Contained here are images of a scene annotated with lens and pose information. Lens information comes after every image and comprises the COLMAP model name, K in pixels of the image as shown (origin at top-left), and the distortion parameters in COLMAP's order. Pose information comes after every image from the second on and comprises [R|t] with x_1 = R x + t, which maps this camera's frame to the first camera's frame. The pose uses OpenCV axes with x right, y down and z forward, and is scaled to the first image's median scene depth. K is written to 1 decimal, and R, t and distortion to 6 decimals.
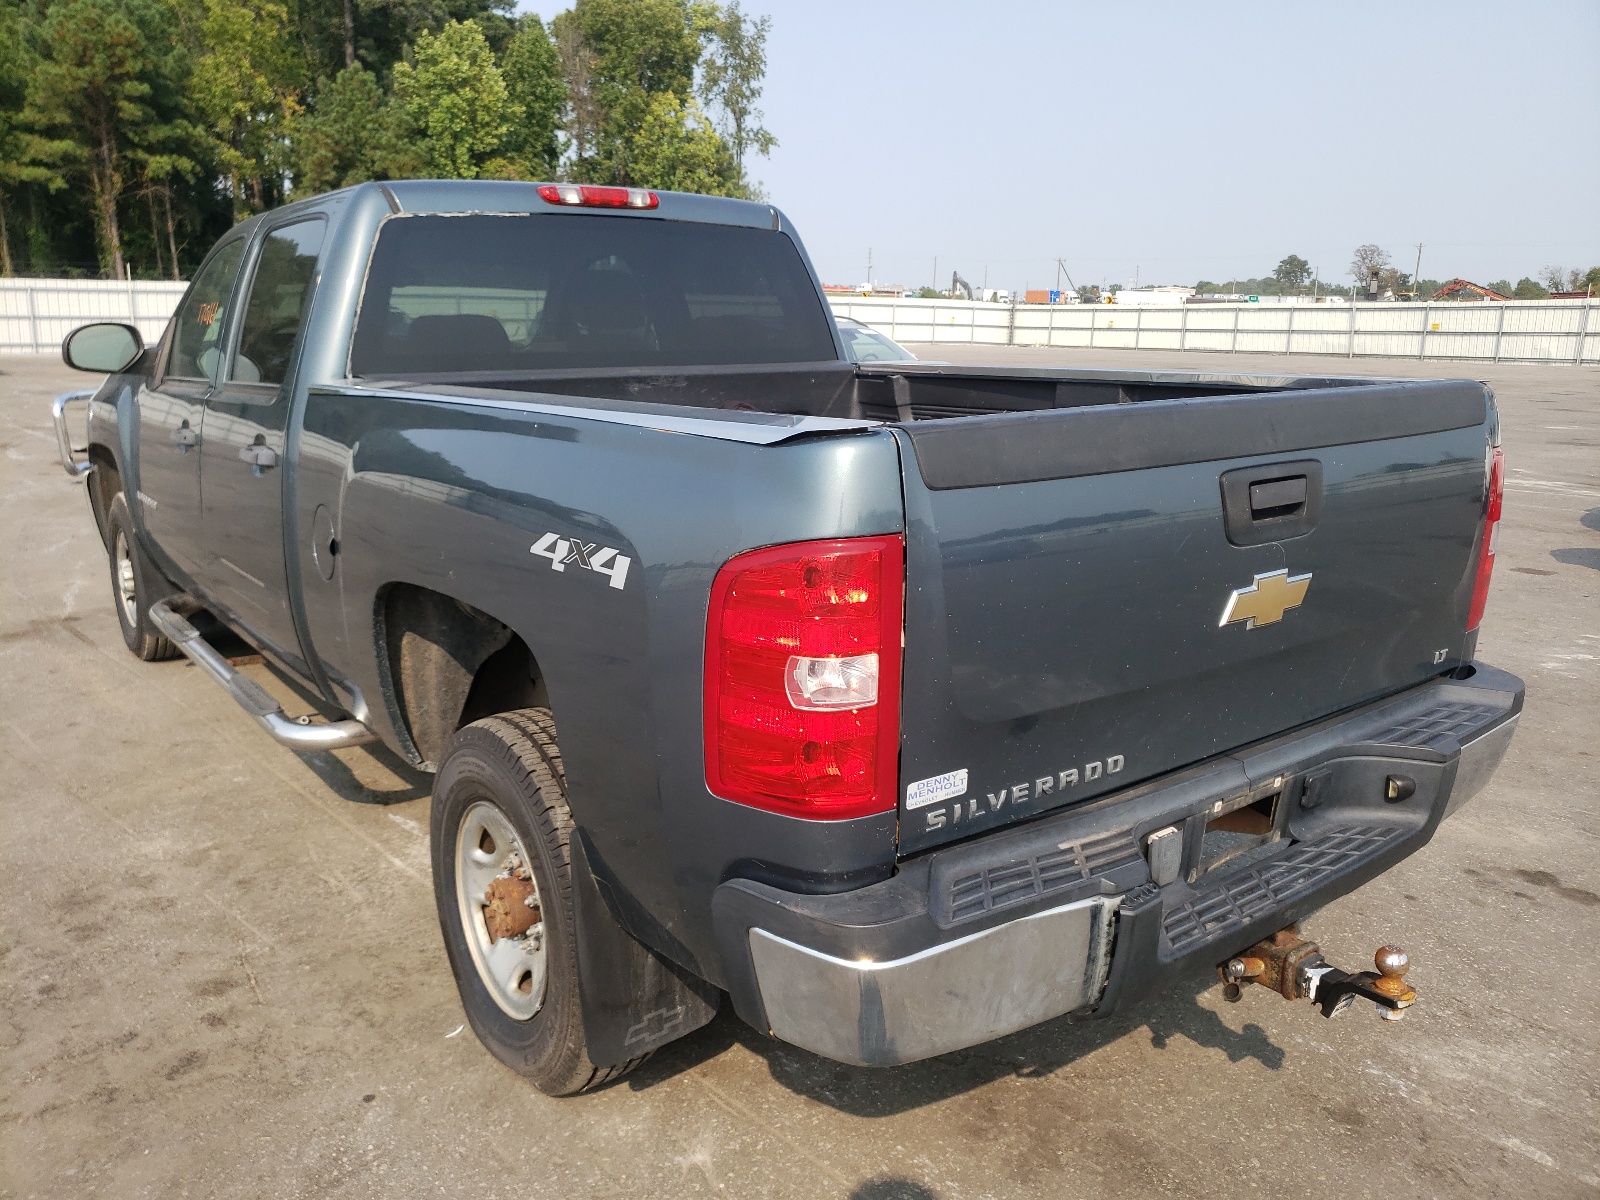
lens RADIAL K [[1226.4, 0, 794.5], [0, 1226.4, 597.3], [0, 0, 1]] dist [0.056073, -0.051843]
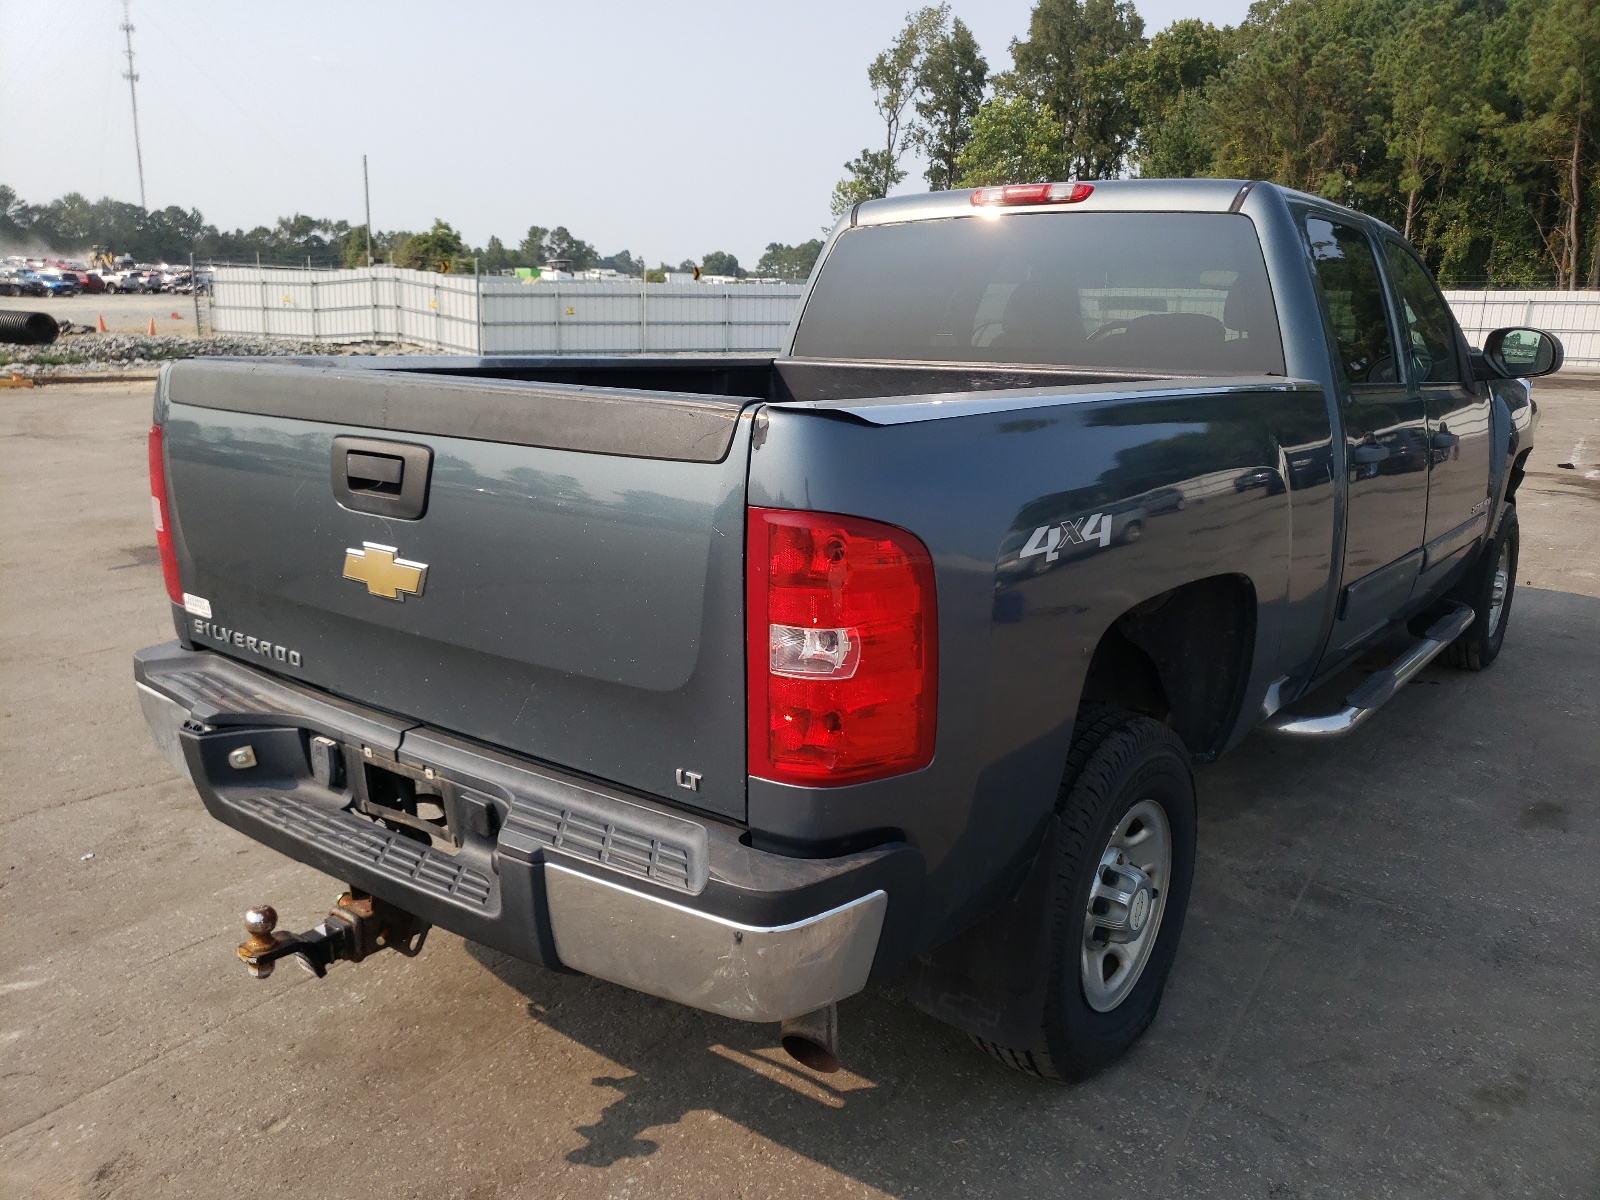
lens RADIAL K [[1226.4, 0, 793.4], [0, 1226.4, 601.5], [0, 0, 1]] dist [0.056073, -0.051843]
pose [[0.270802, 0.222182, -0.936644, 1.433335], [-0.232287, 0.959330, 0.160405, -0.217207], [0.934189, 0.174132, 0.311398, 0.993411]]
